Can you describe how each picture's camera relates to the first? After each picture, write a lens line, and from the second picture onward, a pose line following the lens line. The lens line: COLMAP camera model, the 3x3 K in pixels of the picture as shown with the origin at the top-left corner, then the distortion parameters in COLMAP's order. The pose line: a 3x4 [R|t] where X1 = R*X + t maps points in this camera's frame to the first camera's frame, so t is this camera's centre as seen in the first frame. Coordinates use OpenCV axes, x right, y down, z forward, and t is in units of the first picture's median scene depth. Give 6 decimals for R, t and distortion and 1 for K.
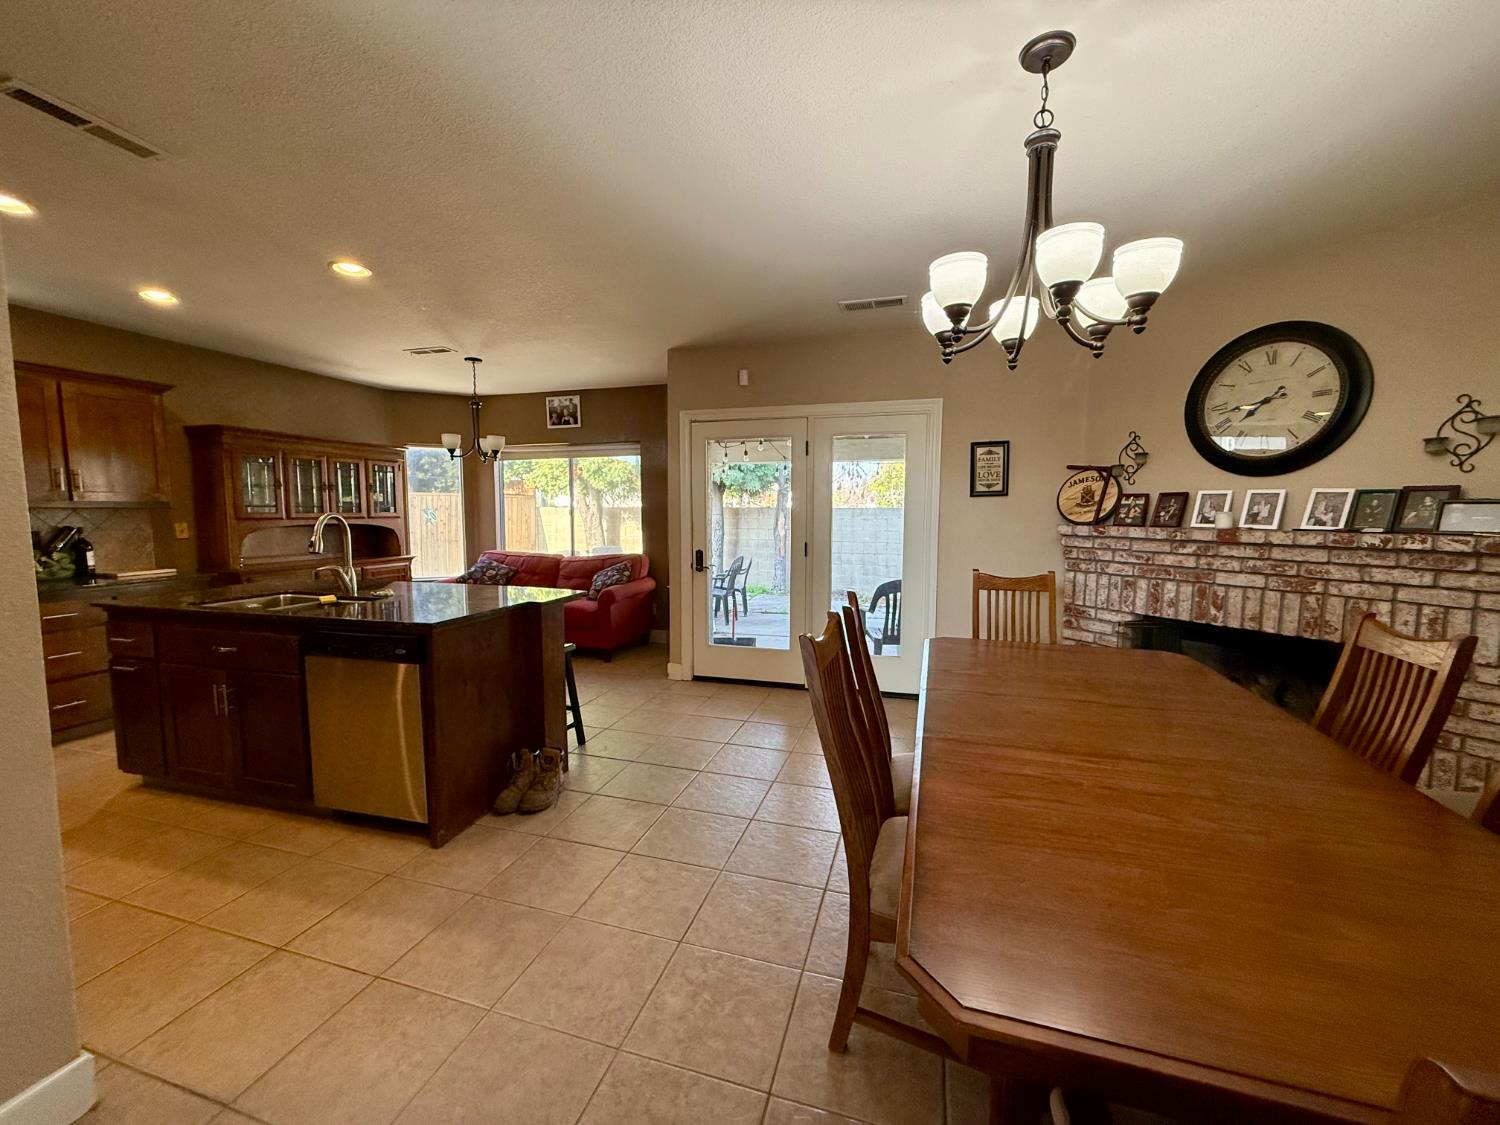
lens RADIAL K [[597.9, 0, 750.0], [0, 597.9, 562.5], [0, 0, 1]] dist [0.001989, 0.000238]
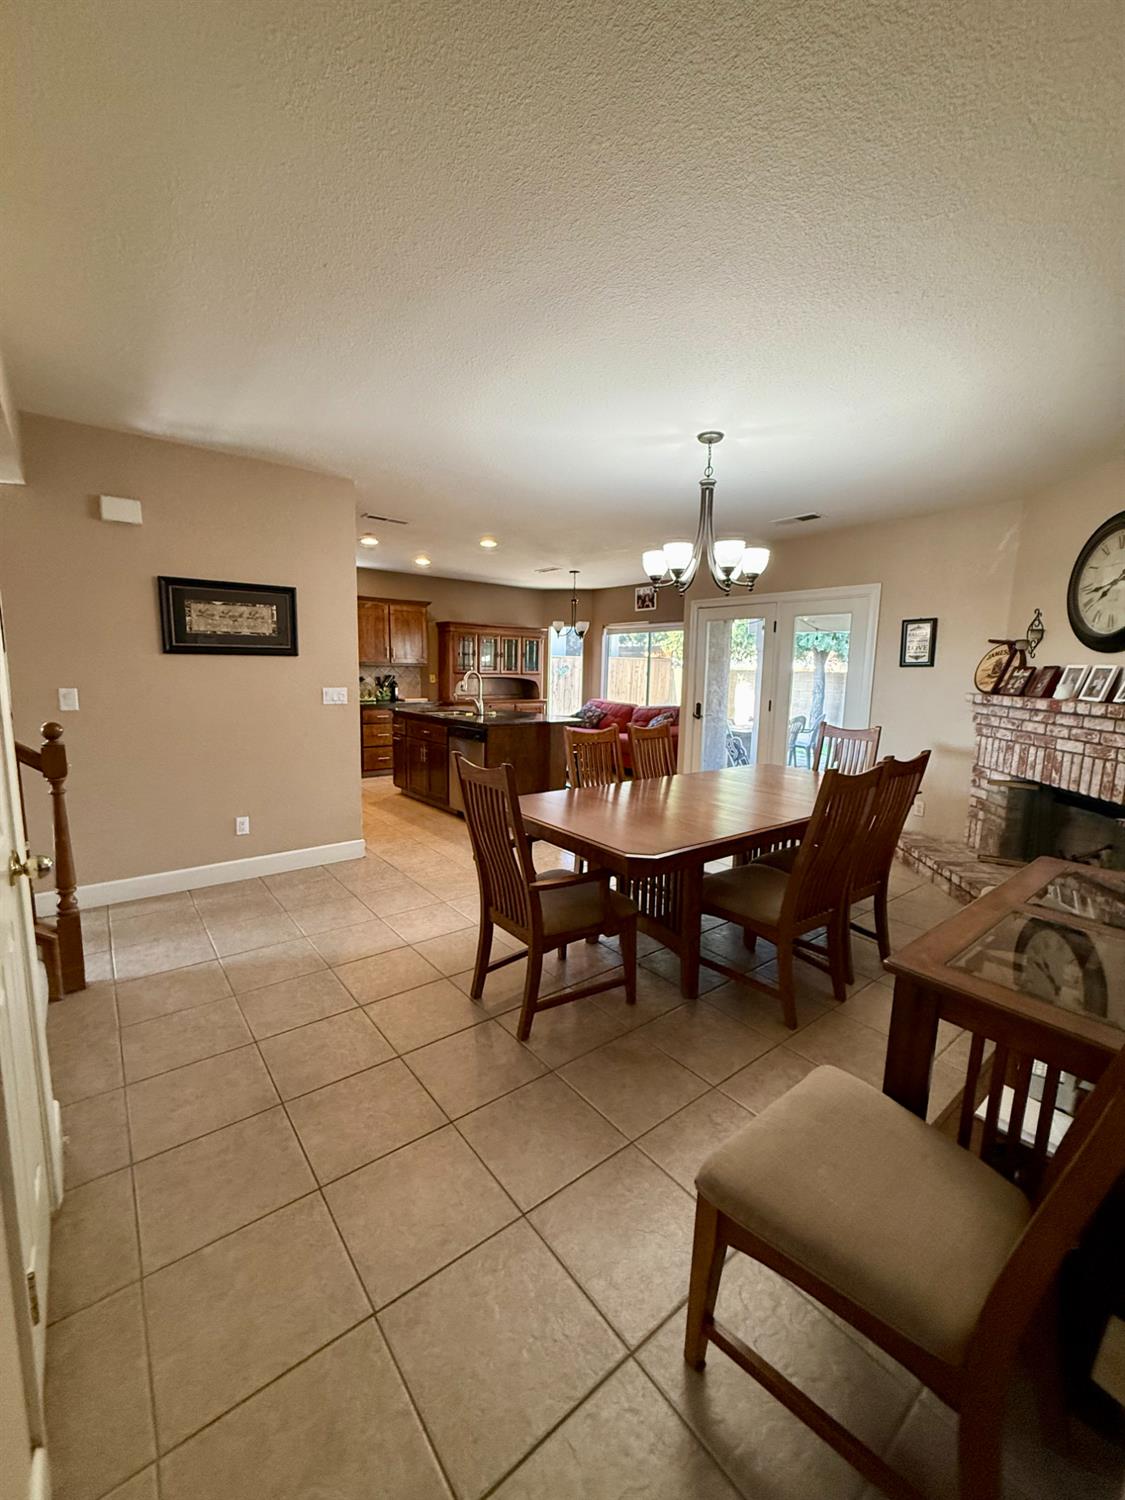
lens RADIAL K [[597.9, 0, 562.5], [0, 597.9, 750.0], [0, 0, 1]] dist [0.001989, 0.000238]
pose [[0.820615, 0.093200, -0.563831, 0.598257], [-0.068308, 0.995535, 0.065142, 0.024701], [0.567385, -0.014942, 0.823317, -0.402137]]
